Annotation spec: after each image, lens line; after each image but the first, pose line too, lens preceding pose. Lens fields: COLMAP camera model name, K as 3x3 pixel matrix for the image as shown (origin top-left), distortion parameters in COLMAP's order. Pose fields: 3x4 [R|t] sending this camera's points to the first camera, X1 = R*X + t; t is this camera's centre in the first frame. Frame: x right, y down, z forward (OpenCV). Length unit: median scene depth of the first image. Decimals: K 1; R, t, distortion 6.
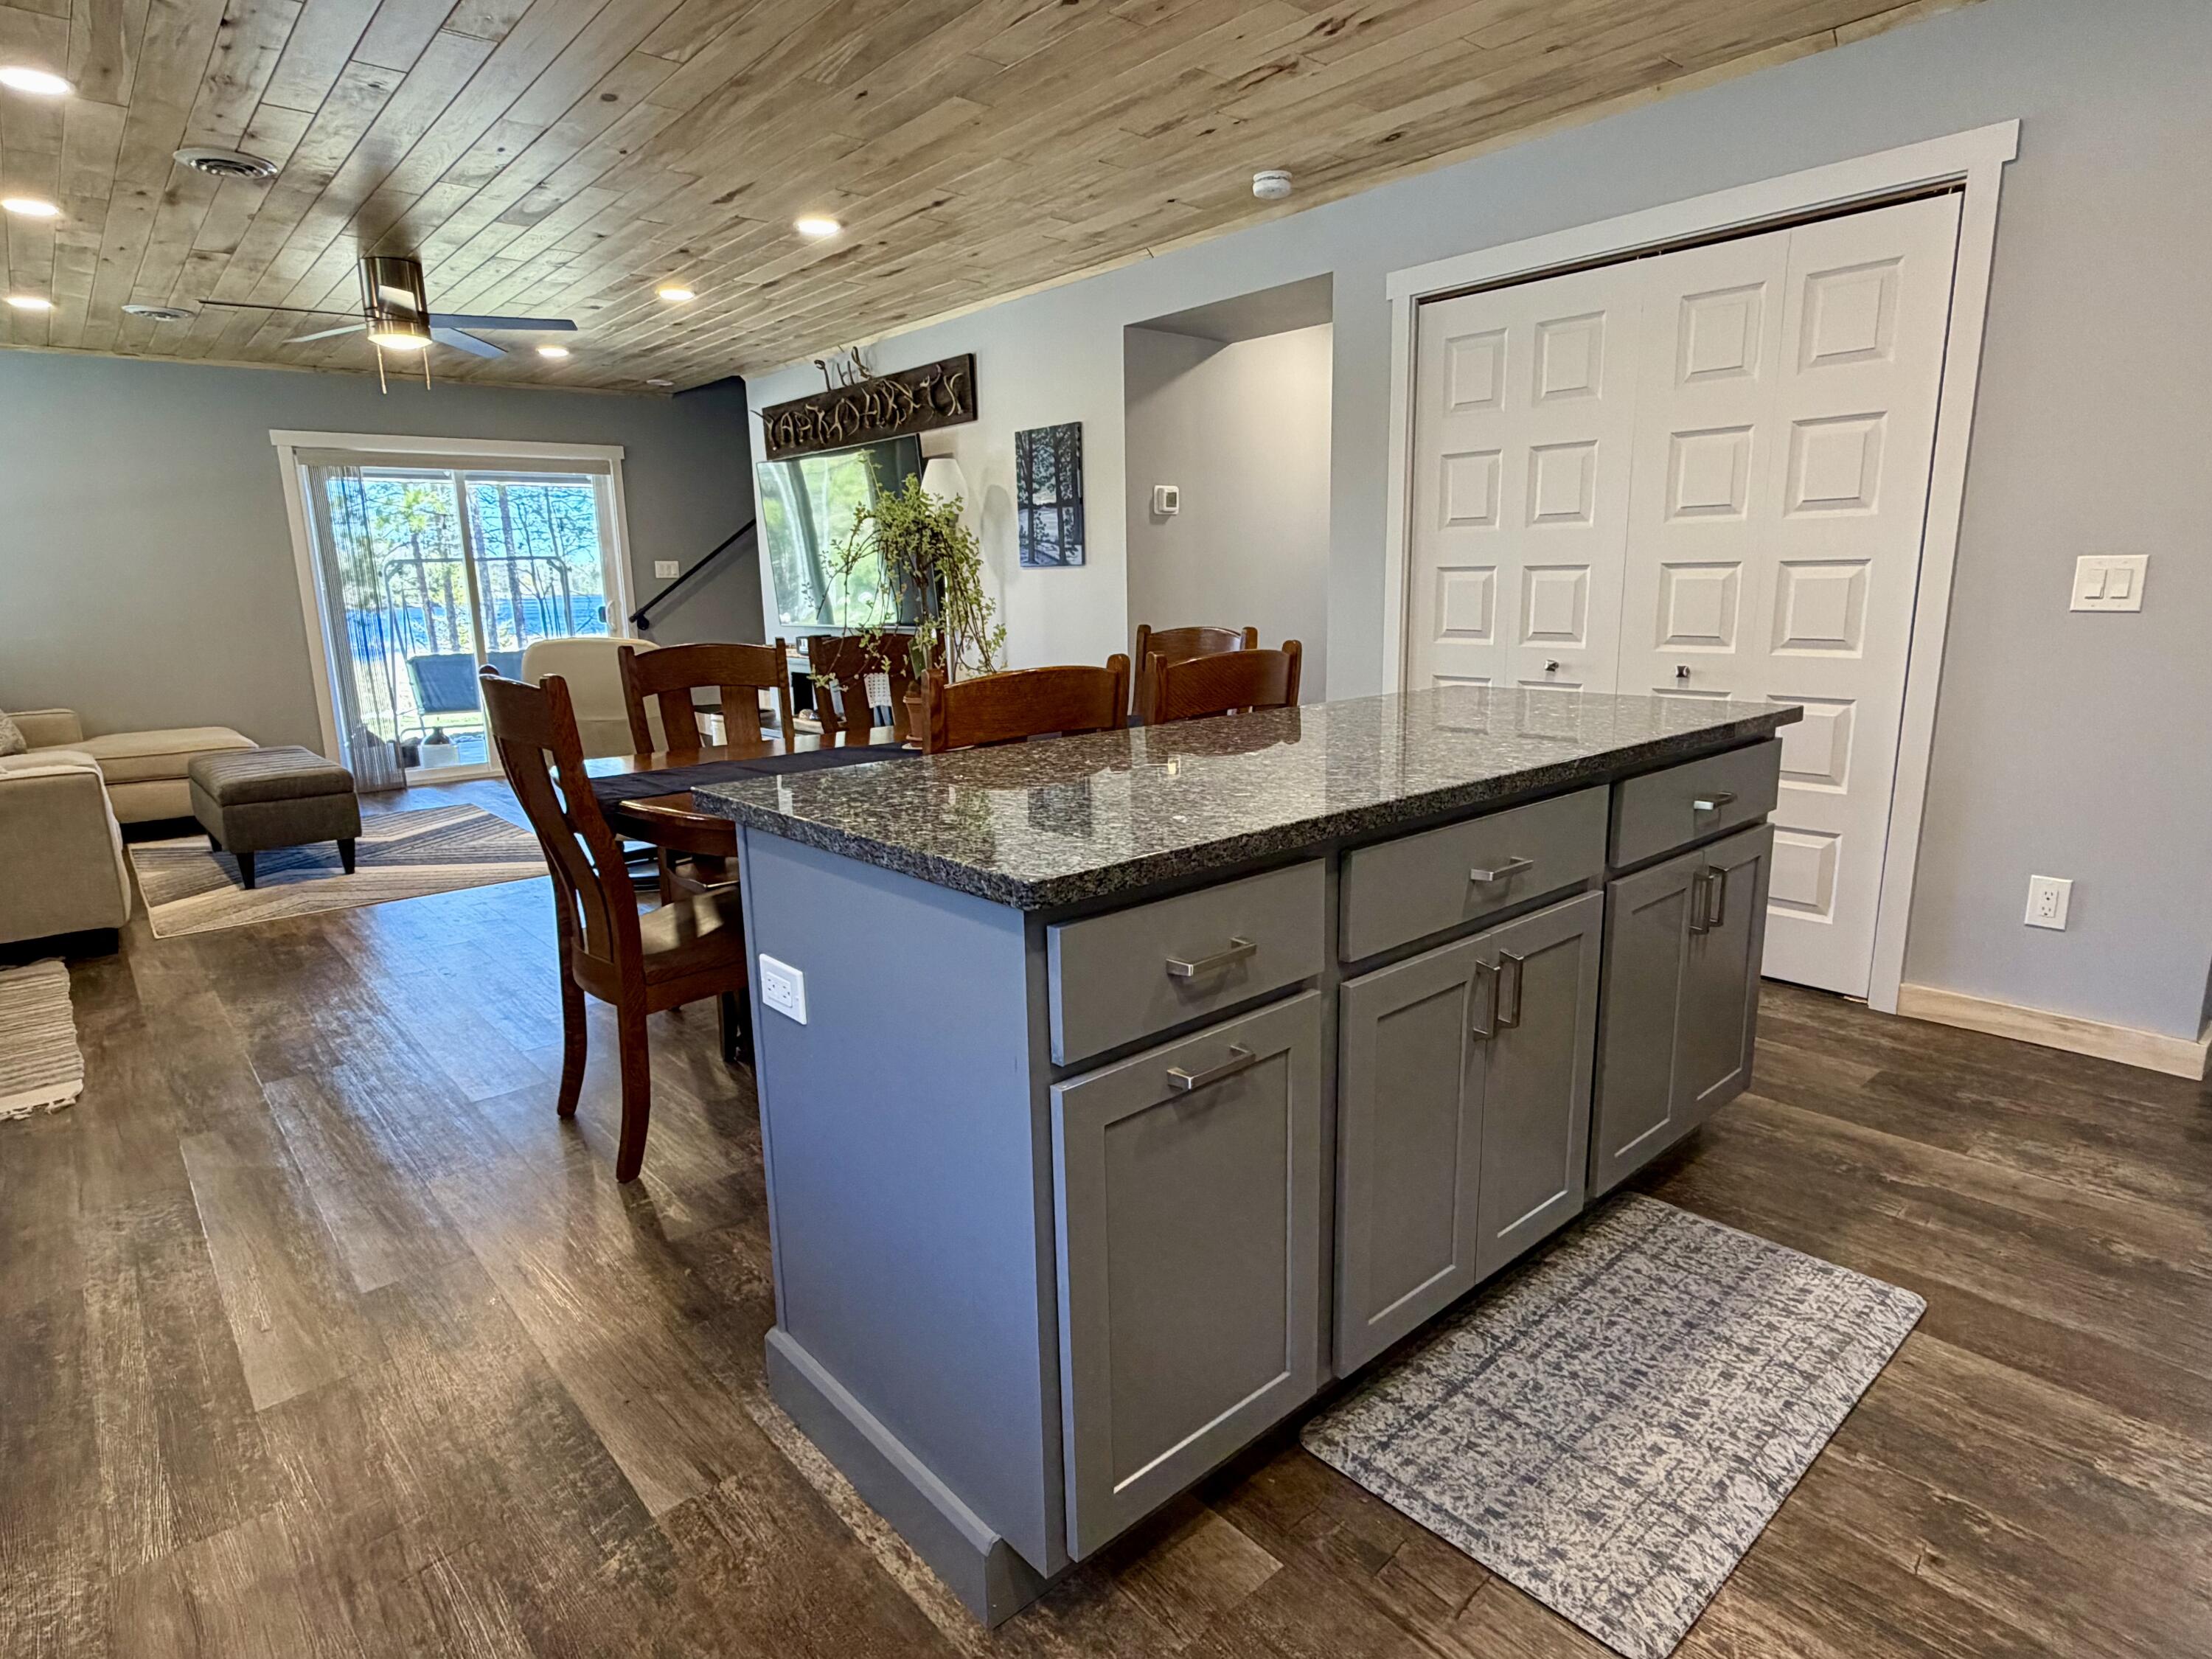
lens RADIAL K [[1206.4, 0, 1106.0], [0, 1206.4, 829.5], [0, 0, 1]] dist [-0.000190, 0.000012]
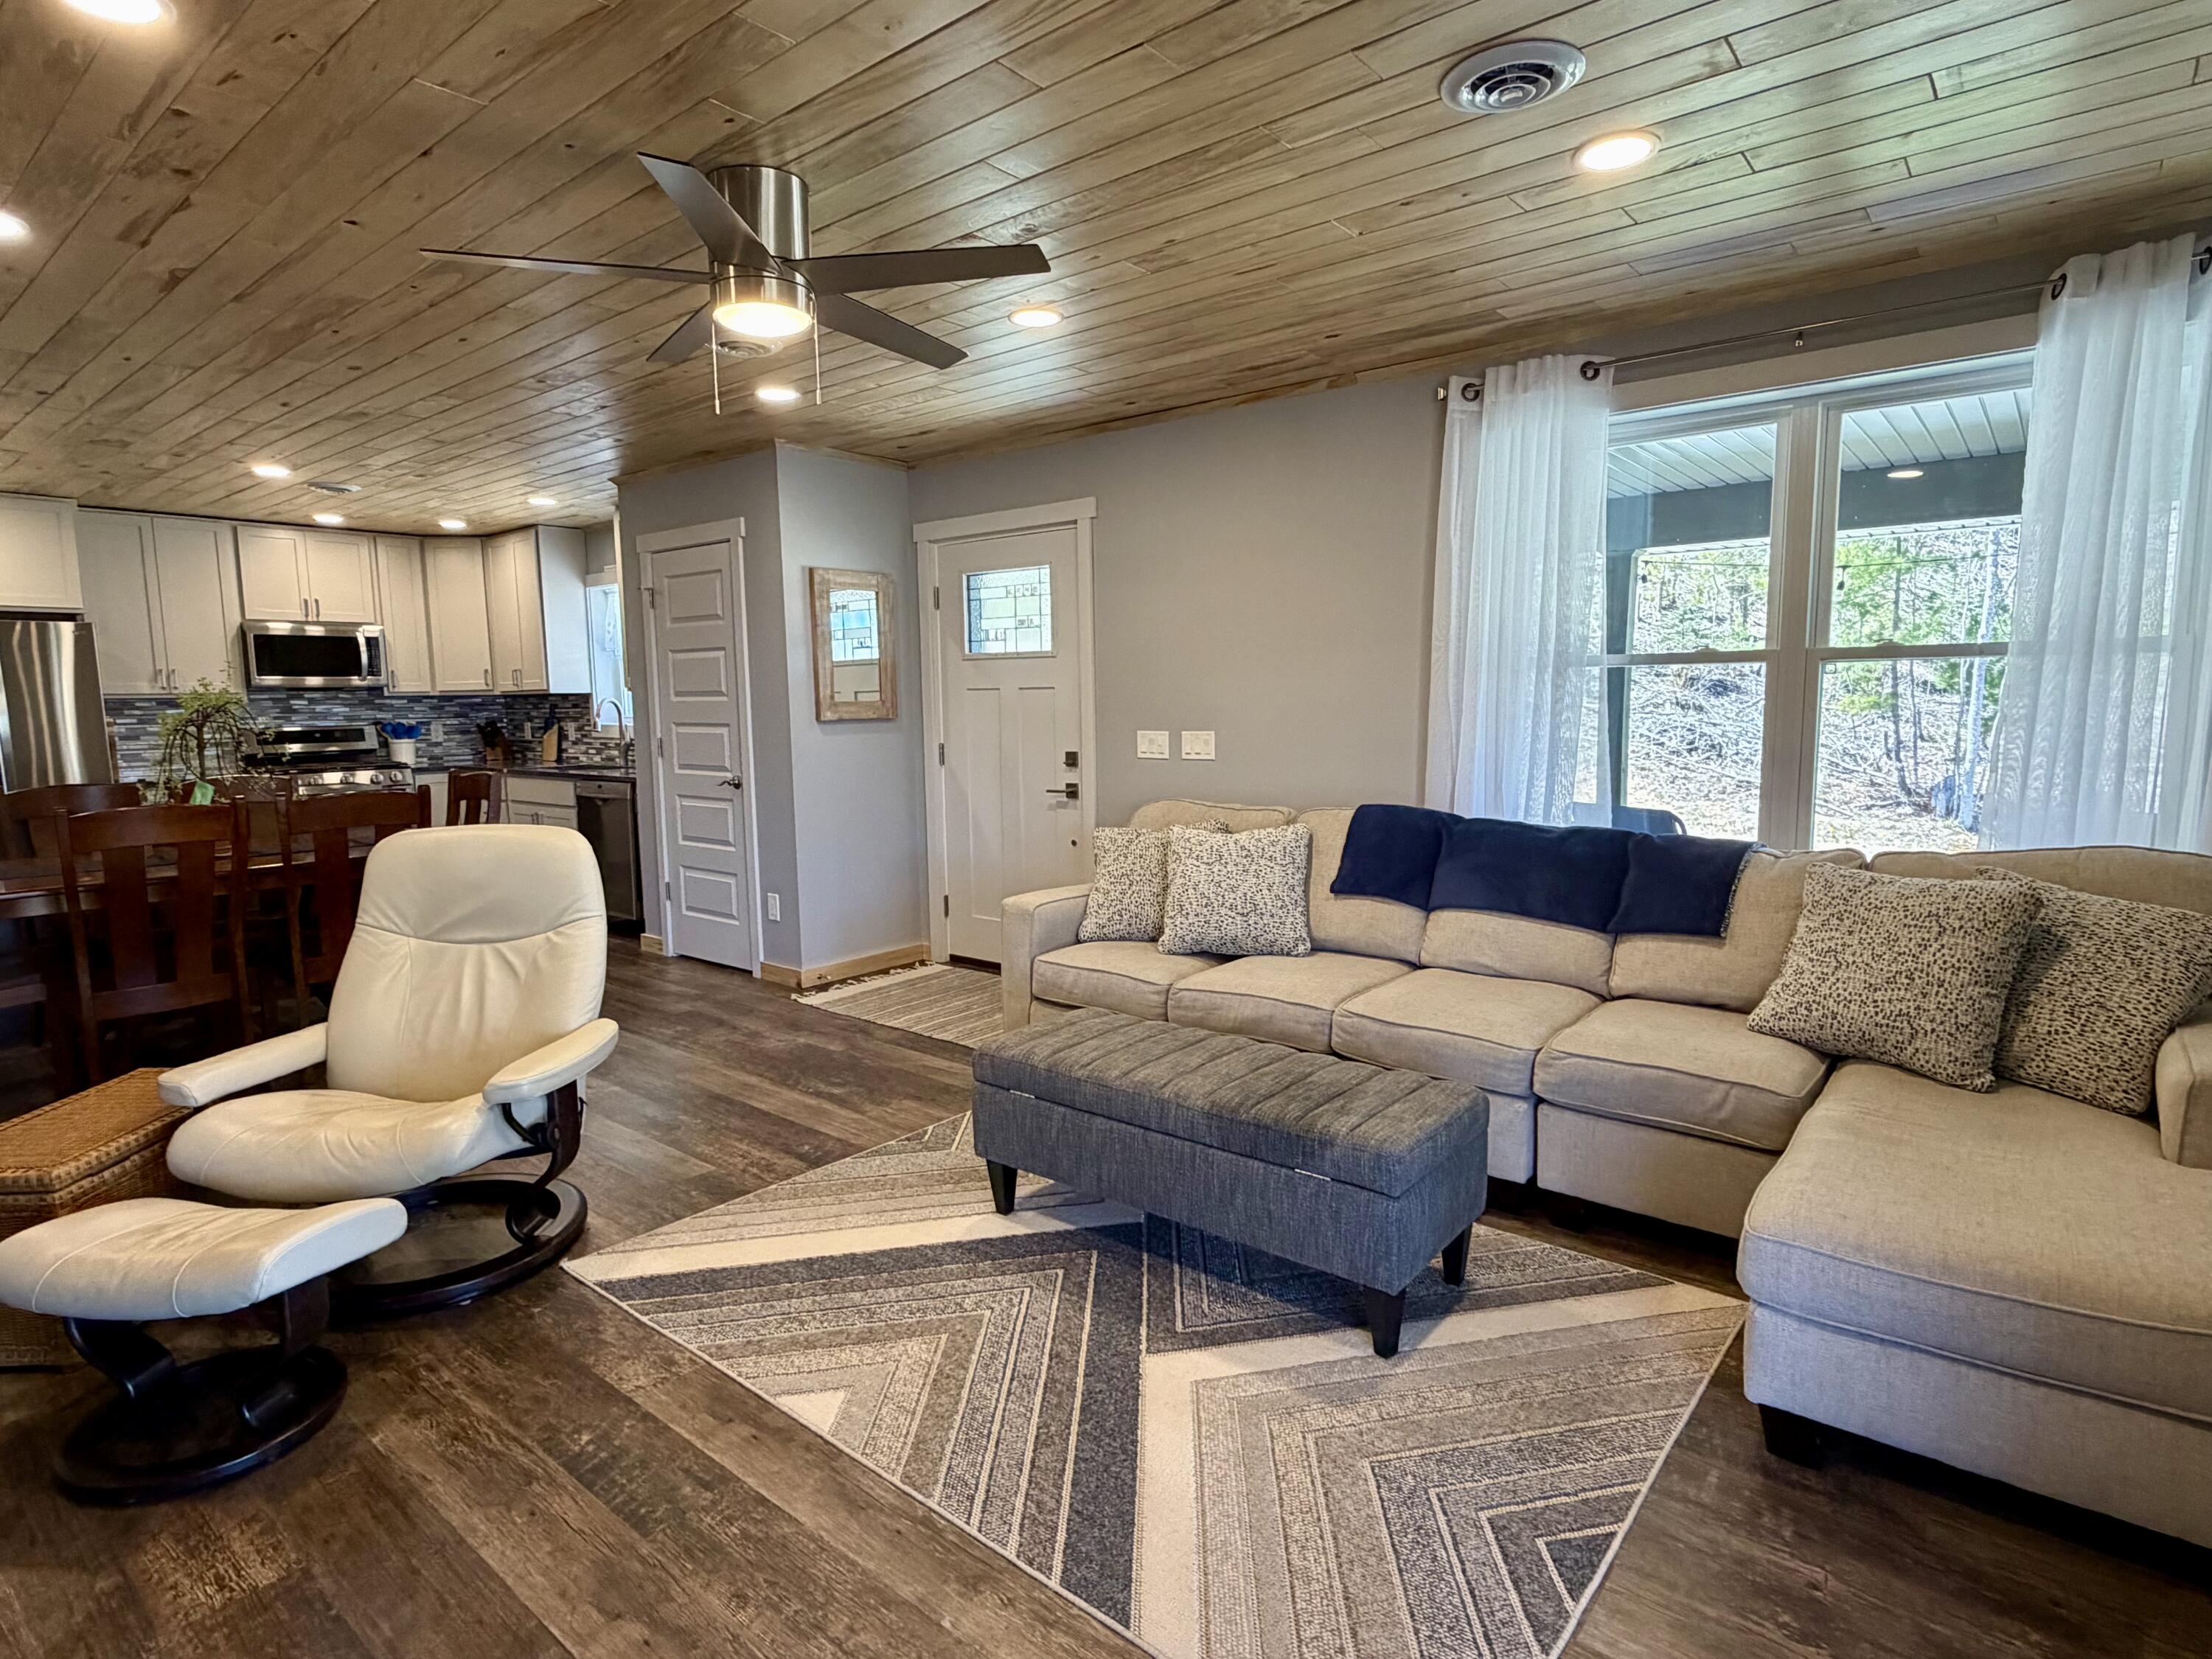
lens RADIAL K [[1168.3, 0, 1106.0], [0, 1168.3, 829.5], [0, 0, 1]] dist [-0.003022, 0.001672]
pose [[-0.985922, 0.073235, -0.150313, -0.864968], [0.020360, 0.944870, 0.326811, -0.498175], [0.165960, 0.319150, -0.933060, 2.170417]]
